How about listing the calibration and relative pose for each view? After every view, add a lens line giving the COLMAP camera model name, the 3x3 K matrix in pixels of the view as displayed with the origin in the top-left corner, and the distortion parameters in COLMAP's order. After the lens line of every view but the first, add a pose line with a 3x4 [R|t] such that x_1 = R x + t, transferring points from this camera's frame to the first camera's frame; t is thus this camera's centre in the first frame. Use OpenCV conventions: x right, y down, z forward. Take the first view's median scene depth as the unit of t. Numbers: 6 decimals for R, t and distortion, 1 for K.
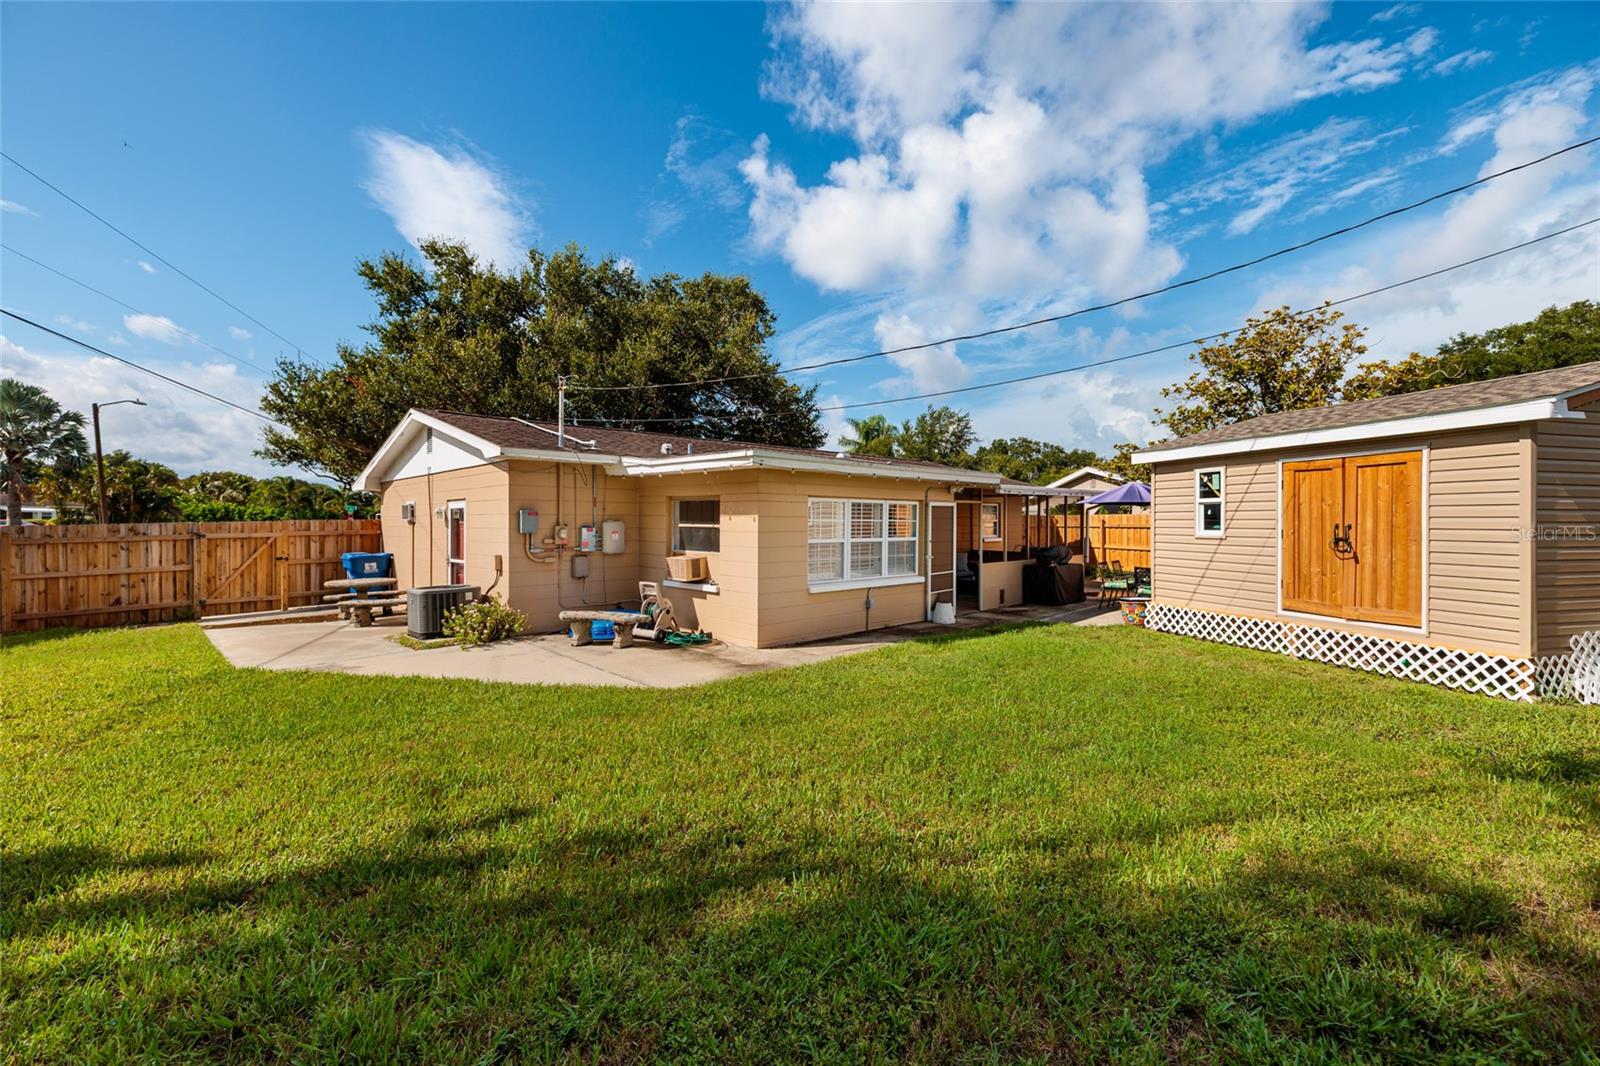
lens RADIAL K [[666.5, 0, 797.0], [0, 666.5, 527.8], [0, 0, 1]] dist [0.000286, 0.000604]
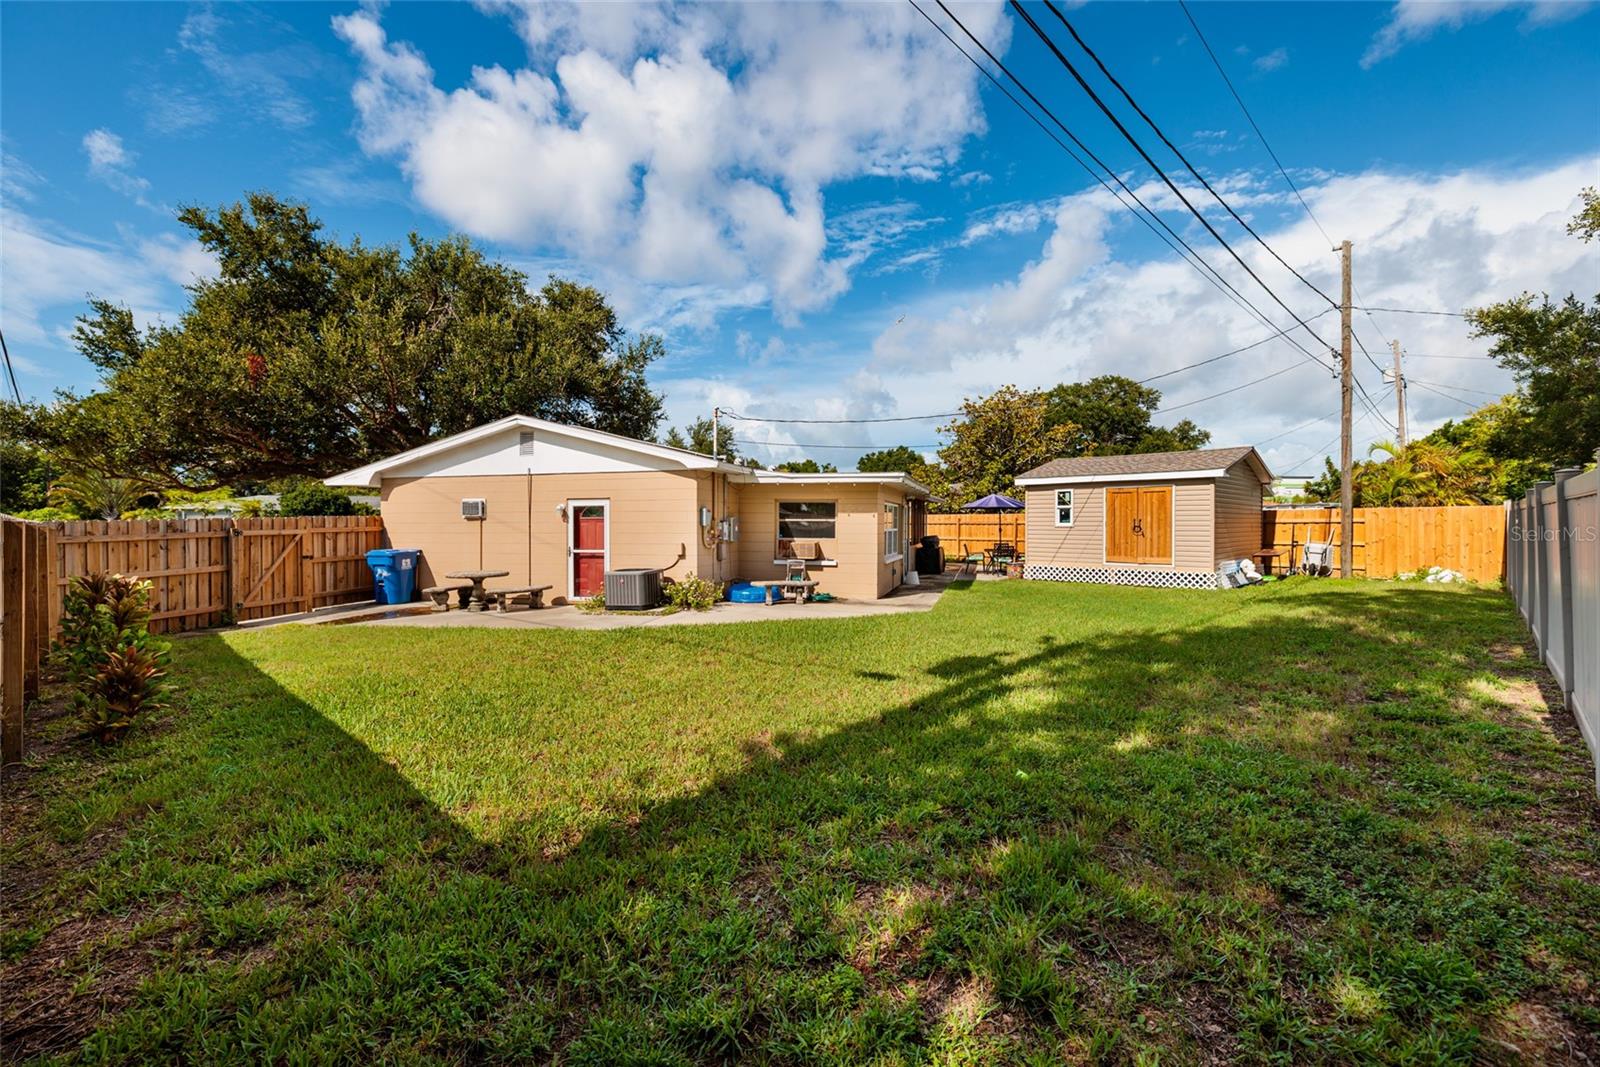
lens RADIAL K [[680.5, 0, 800.0], [0, 680.5, 533.5], [0, 0, 1]] dist [-0.000278, 0.000060]
pose [[0.863470, -0.009109, 0.504317, -0.729648], [0.006390, 0.999954, 0.007120, 0.011420], [-0.504359, -0.002925, 0.863489, -0.197921]]
